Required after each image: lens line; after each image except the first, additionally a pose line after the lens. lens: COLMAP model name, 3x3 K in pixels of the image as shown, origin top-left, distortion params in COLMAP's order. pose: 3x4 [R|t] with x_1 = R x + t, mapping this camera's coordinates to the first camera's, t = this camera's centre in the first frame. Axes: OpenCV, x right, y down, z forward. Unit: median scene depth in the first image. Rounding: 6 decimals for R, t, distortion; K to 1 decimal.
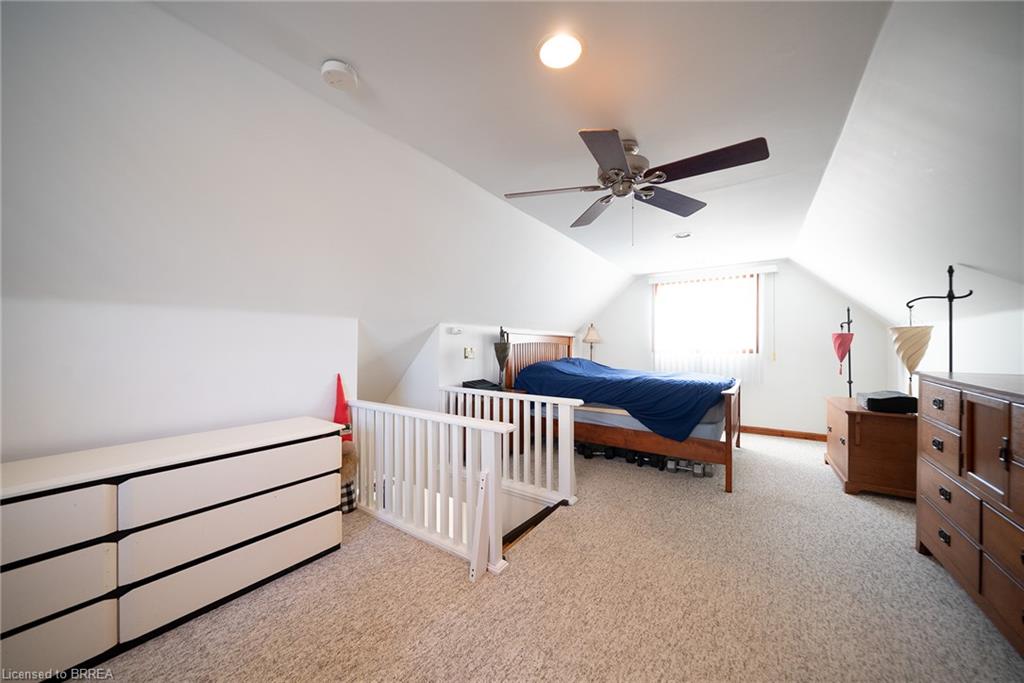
lens RADIAL K [[352.0, 0, 510.0], [0, 352.0, 341.9], [0, 0, 1]] dist [-0.007652, 0.000269]
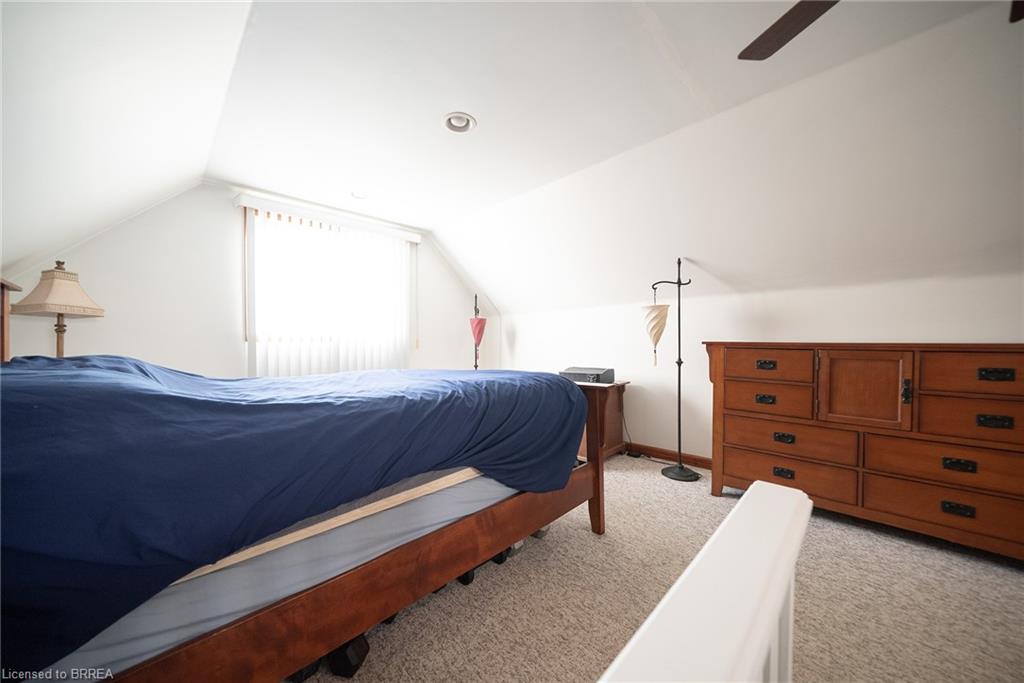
lens RADIAL K [[352.0, 0, 511.8], [0, 352.0, 344.9], [0, 0, 1]] dist [-0.007652, 0.000269]
pose [[0.171839, -0.011747, 0.985055, -0.055872], [0.001757, 0.999931, 0.011618, 0.050098], [-0.985123, -0.000266, 0.171848, 0.891969]]
